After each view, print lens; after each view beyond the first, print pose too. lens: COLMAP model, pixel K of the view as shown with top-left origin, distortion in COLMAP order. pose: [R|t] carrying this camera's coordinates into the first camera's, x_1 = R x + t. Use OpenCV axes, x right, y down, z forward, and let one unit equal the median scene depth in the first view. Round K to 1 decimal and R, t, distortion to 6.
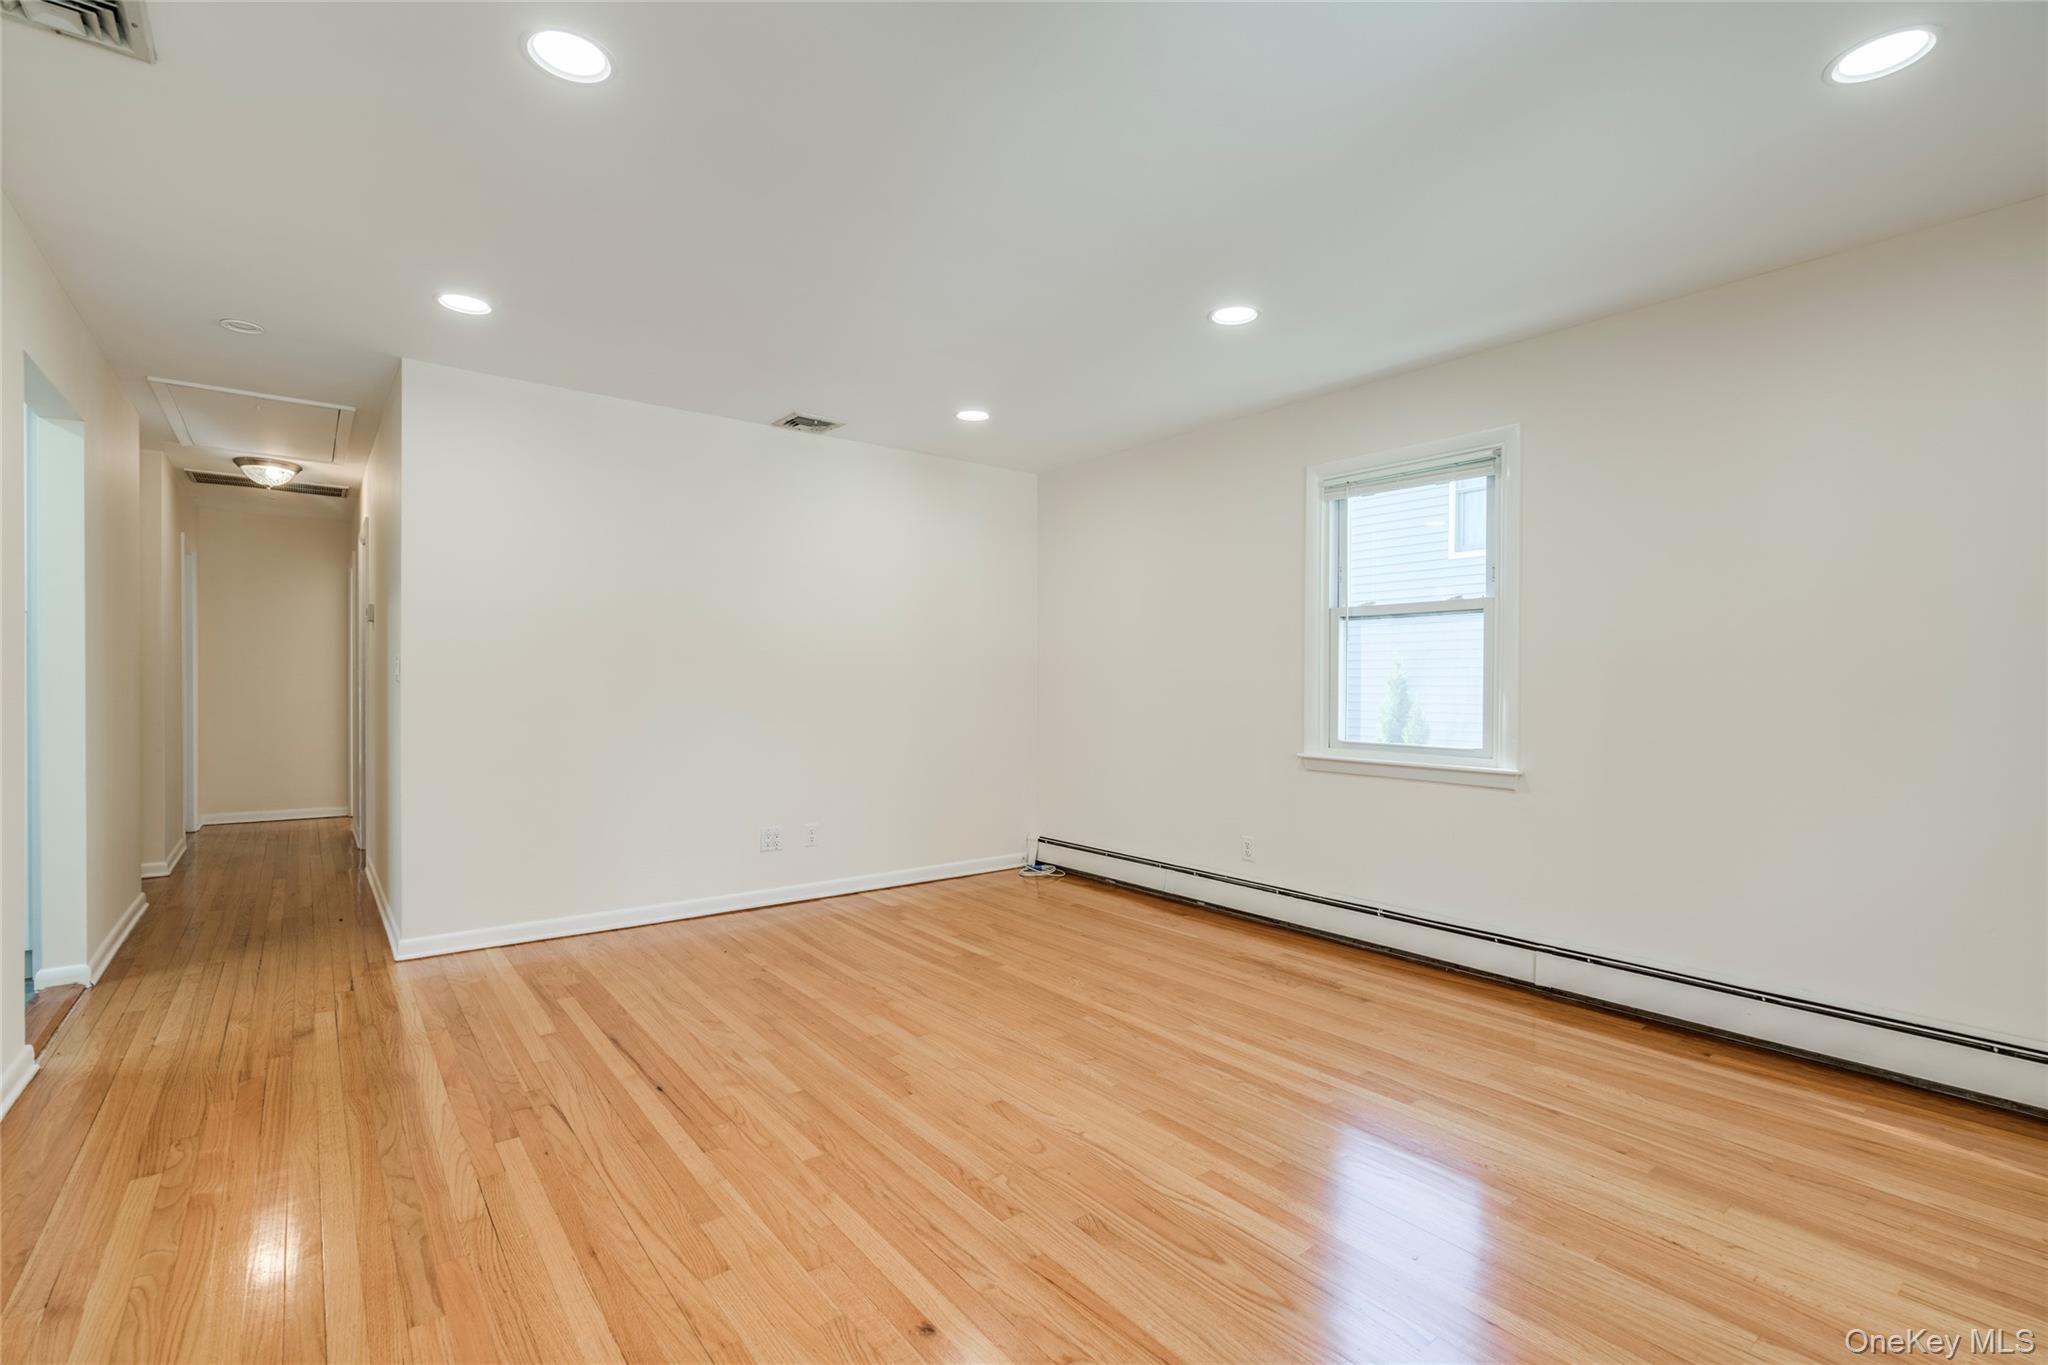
lens RADIAL K [[913.8, 0, 1016.2], [0, 913.8, 691.7], [0, 0, 1]] dist [-0.000271, -0.000282]
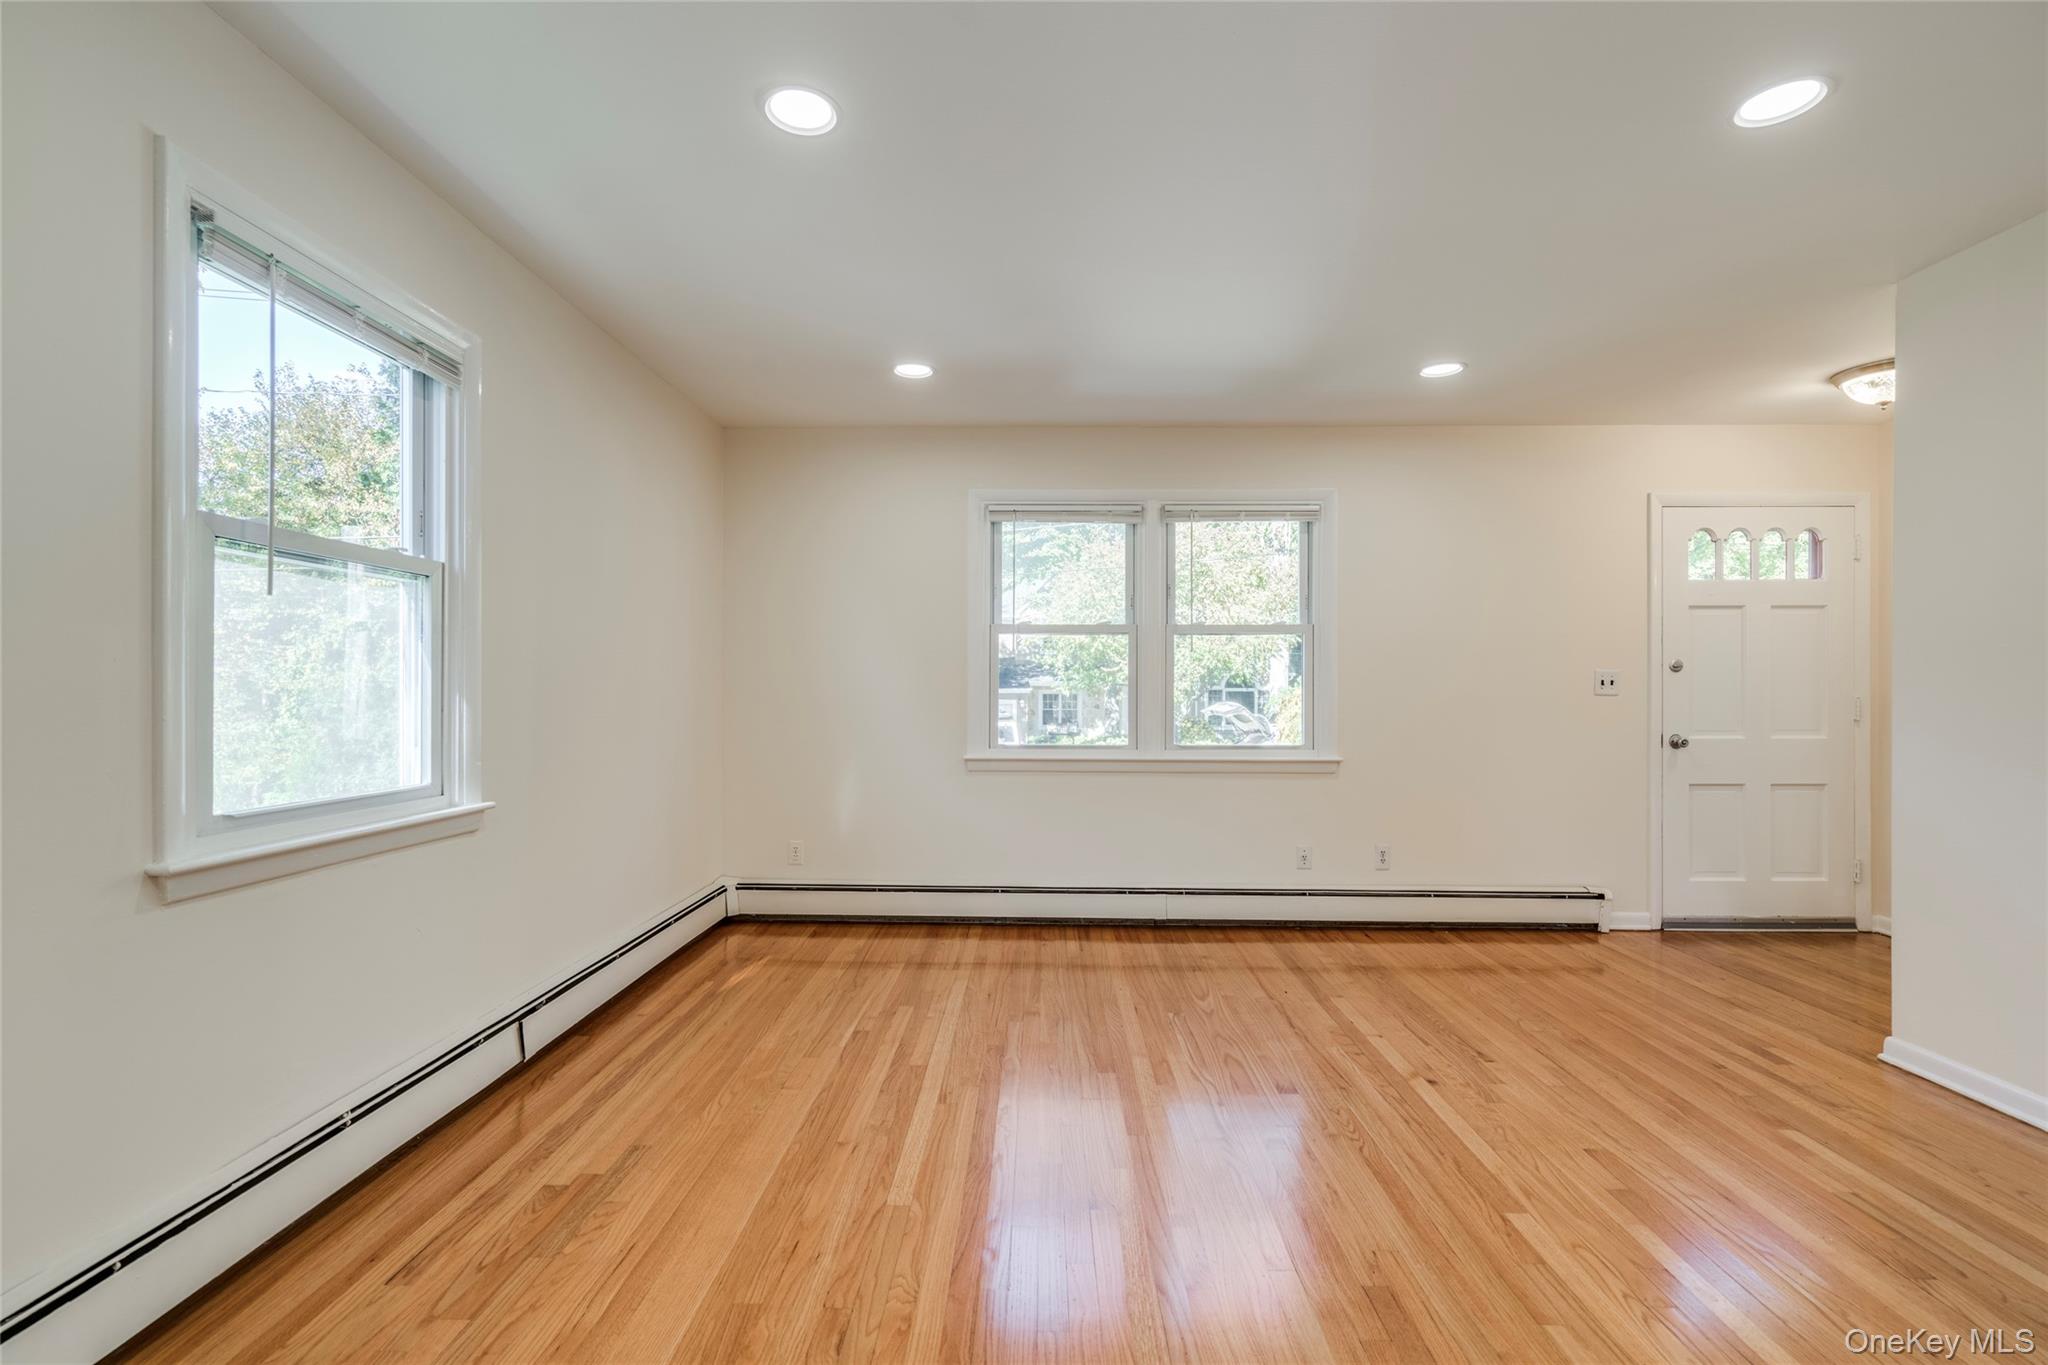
lens RADIAL K [[913.8, 0, 1016.9], [0, 913.8, 687.5], [0, 0, 1]] dist [-0.000271, -0.000282]
pose [[-0.771974, -0.004276, 0.635640, -0.277473], [-0.001862, 0.999988, 0.004465, -0.014002], [-0.635651, 0.002263, -0.771973, 1.351012]]
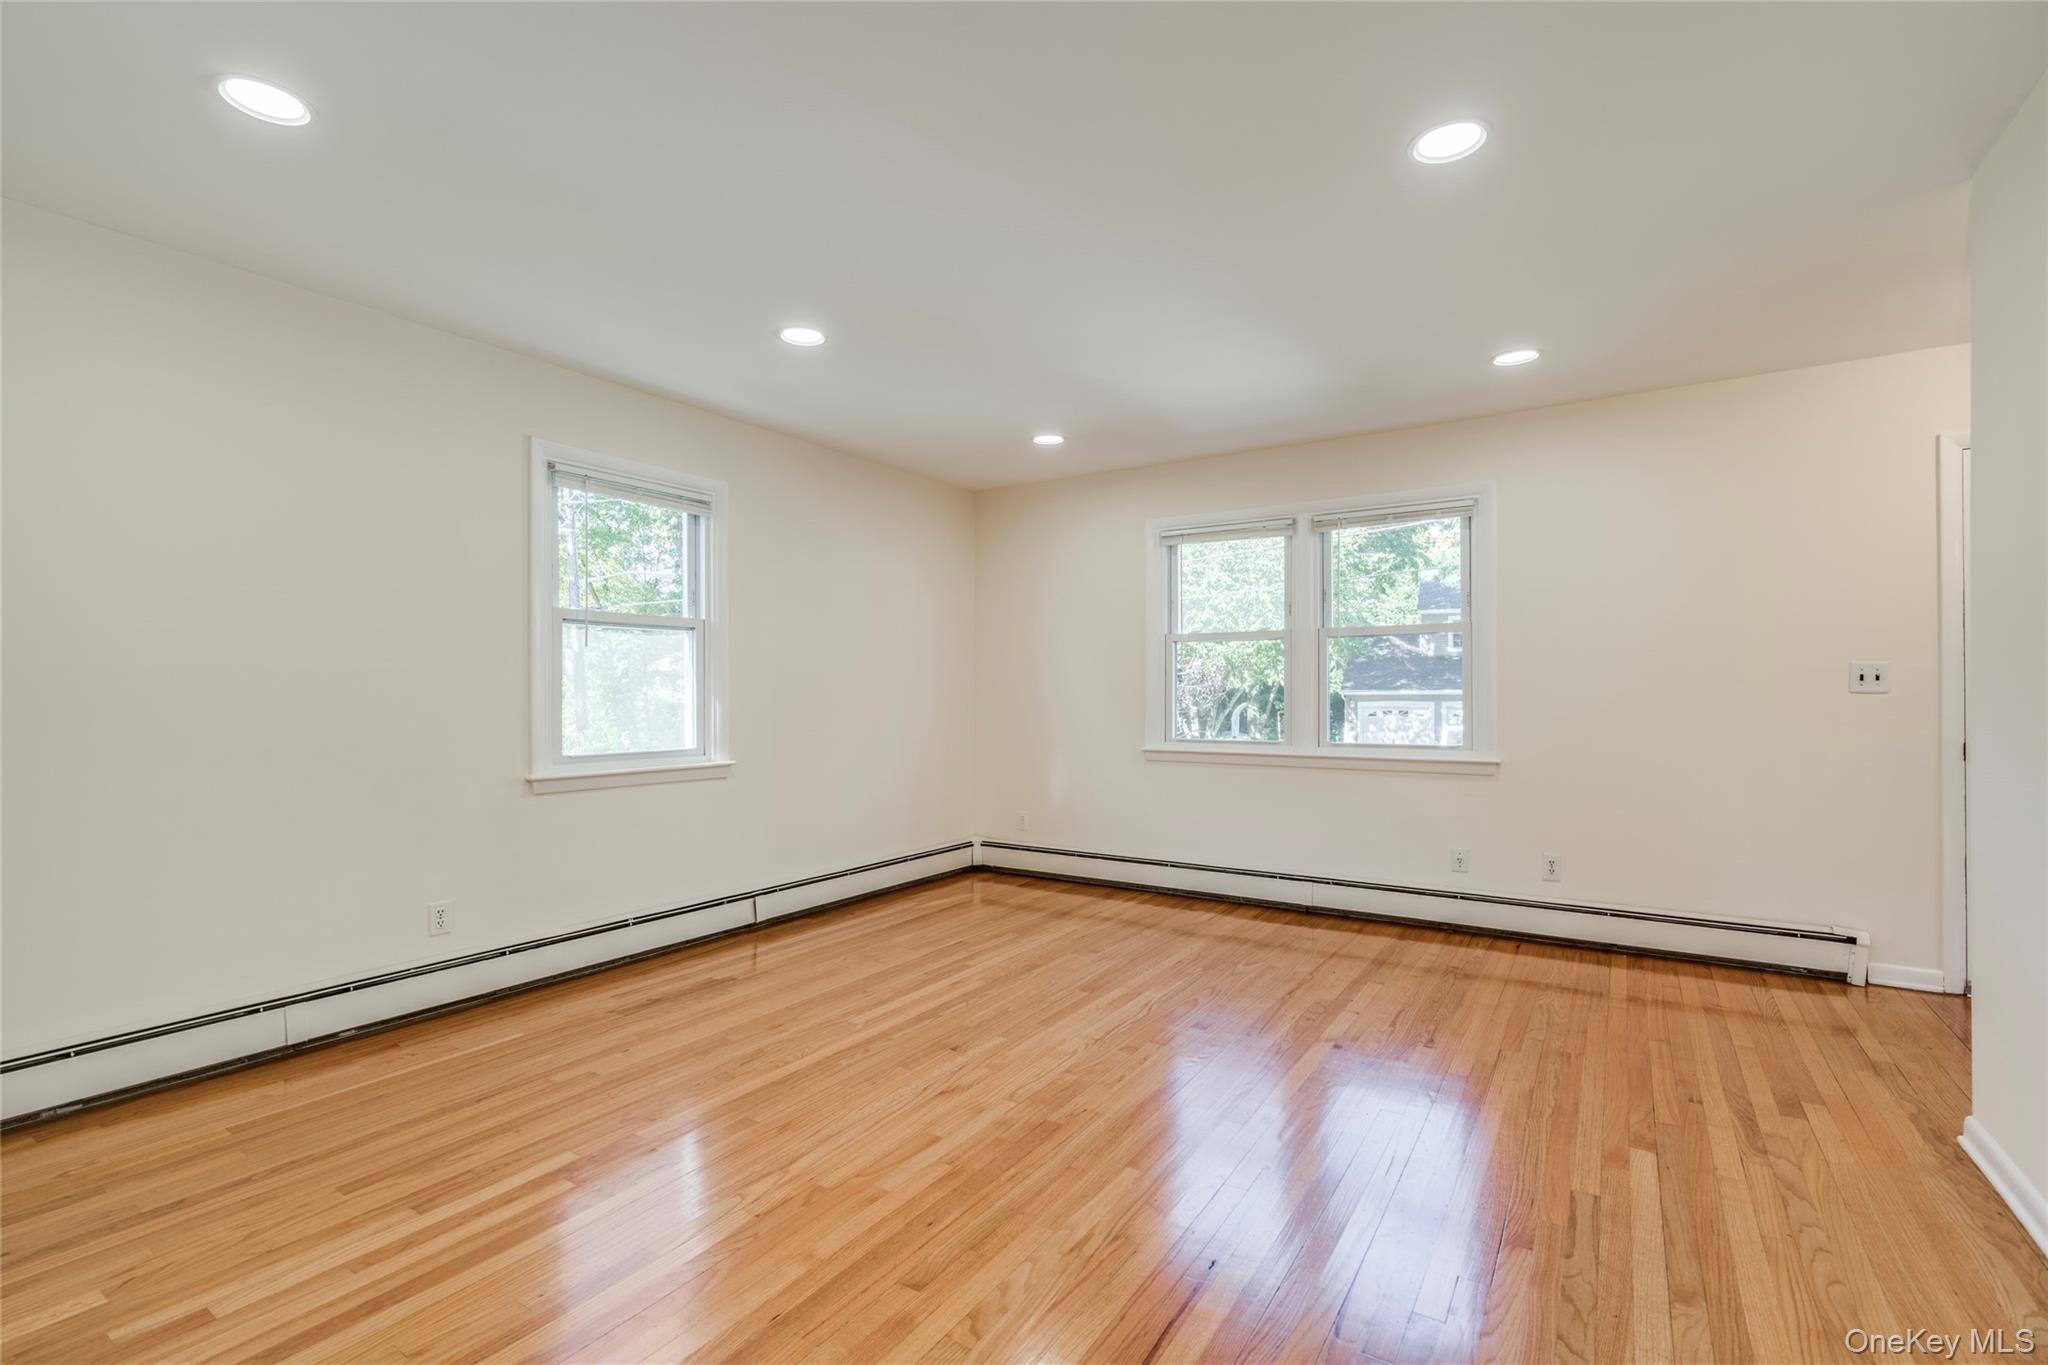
lens RADIAL K [[913.8, 0, 1020.3], [0, 913.8, 683.5], [0, 0, 1]] dist [-0.000271, -0.000282]
pose [[-0.321211, 0.006834, 0.946983, -0.794331], [0.007713, 0.999960, -0.004601, -0.012412], [-0.946976, 0.005826, -0.321251, 1.065378]]
